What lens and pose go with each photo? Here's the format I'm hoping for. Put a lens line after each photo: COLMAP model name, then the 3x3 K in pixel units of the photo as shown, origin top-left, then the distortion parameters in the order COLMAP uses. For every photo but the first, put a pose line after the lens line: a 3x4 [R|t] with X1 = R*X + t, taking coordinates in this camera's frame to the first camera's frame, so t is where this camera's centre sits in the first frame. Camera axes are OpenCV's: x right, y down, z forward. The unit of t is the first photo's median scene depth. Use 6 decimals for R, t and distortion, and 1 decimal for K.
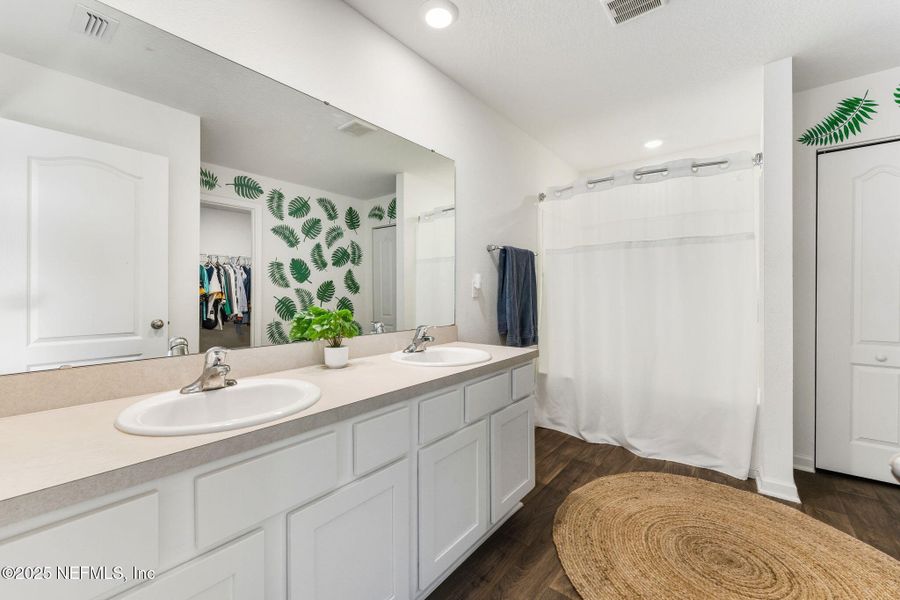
lens RADIAL K [[367.6, 0, 450.5], [0, 367.6, 297.2], [0, 0, 1]] dist [-0.004147, -0.000567]
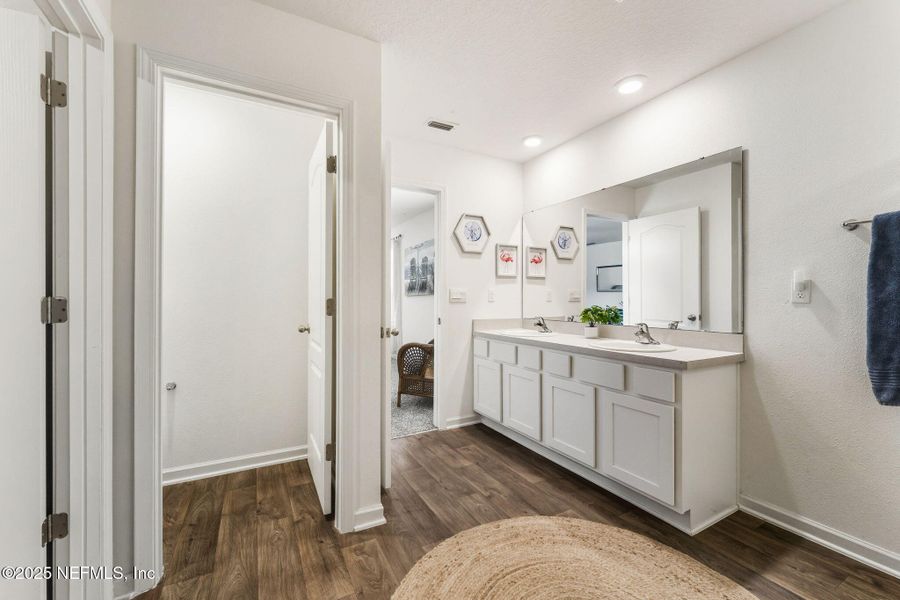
lens RADIAL K [[367.6, 0, 450.5], [0, 367.6, 297.2], [0, 0, 1]] dist [-0.004147, -0.000567]
pose [[-0.387500, -0.001975, -0.921868, 1.010501], [-0.007923, 0.999968, 0.001188, -0.004959], [0.921836, 0.007764, -0.387503, 0.651375]]
